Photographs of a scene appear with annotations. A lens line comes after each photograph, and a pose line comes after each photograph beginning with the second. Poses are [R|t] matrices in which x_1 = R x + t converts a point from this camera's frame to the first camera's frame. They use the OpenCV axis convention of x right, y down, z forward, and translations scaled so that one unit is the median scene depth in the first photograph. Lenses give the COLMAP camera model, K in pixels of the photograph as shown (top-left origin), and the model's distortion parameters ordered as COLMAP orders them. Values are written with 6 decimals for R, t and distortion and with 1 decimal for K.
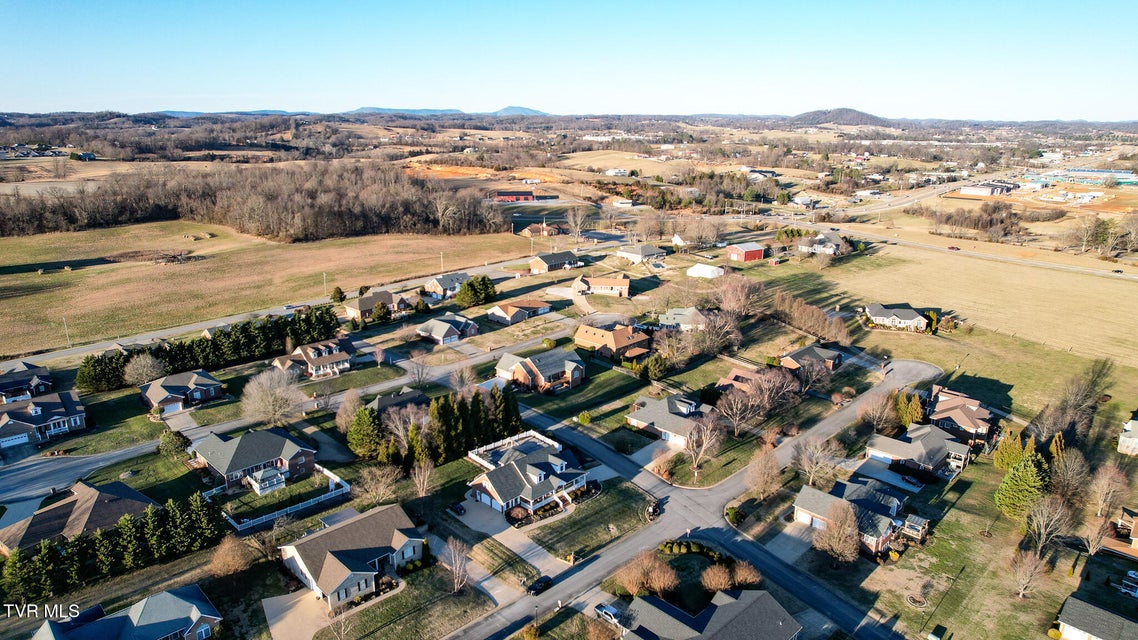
lens RADIAL K [[725.8, 0, 566.6], [0, 725.8, 319.0], [0, 0, 1]] dist [-0.058170, 0.046013]
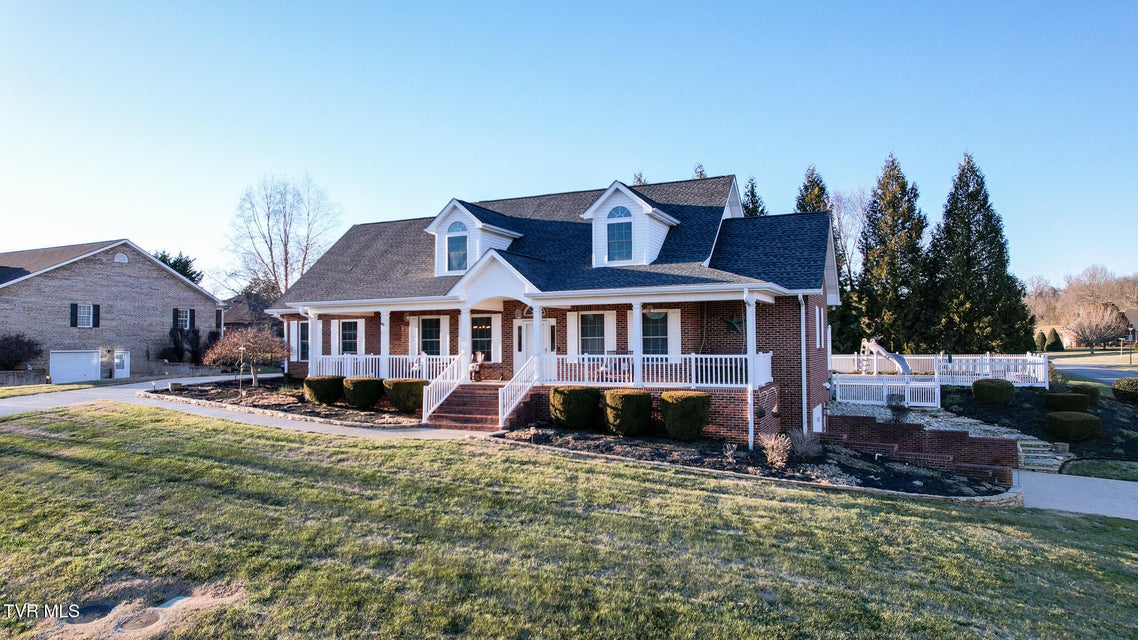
lens RADIAL K [[725.8, 0, 569.8], [0, 725.8, 319.2], [0, 0, 1]] dist [-0.058170, 0.046013]
pose [[0.336700, -0.033198, -0.941027, 0.123438], [-0.245149, 0.961823, -0.121646, 0.221284], [0.909140, 0.271650, 0.315707, 0.858275]]
